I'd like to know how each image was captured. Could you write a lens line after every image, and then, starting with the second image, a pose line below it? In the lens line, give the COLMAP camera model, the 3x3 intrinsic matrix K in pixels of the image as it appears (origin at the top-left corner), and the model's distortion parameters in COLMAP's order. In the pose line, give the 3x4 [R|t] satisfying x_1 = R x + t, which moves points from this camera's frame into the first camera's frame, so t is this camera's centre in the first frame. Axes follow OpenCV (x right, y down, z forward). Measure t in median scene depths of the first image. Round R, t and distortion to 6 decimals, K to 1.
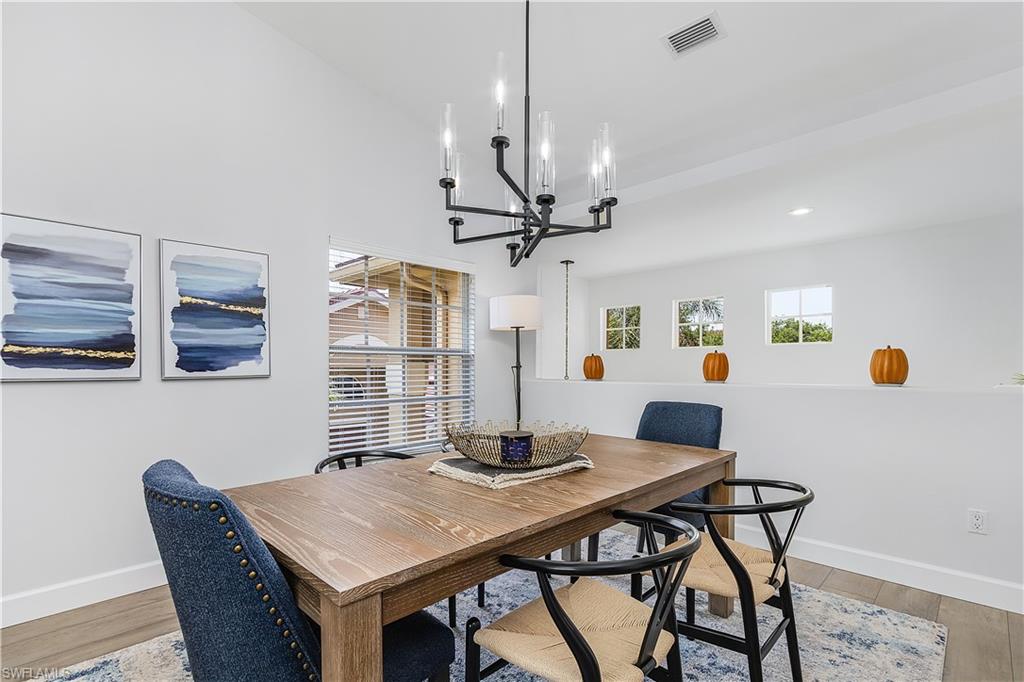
lens RADIAL K [[480.7, 0, 494.8], [0, 480.7, 363.6], [0, 0, 1]] dist [0.003023, 0.000456]
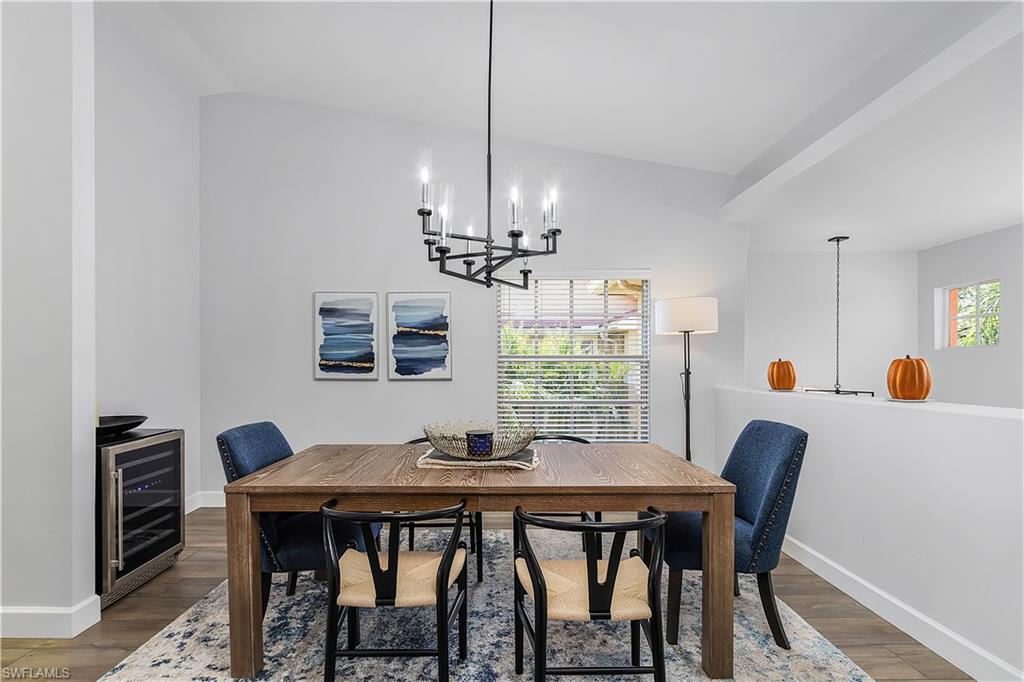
lens RADIAL K [[480.7, 0, 494.8], [0, 480.7, 363.6], [0, 0, 1]] dist [0.003023, 0.000456]
pose [[0.712460, 0.002378, -0.701709, 0.680380], [0.002111, 0.999982, 0.005532, -0.028981], [0.701710, -0.005423, 0.712443, 0.100823]]
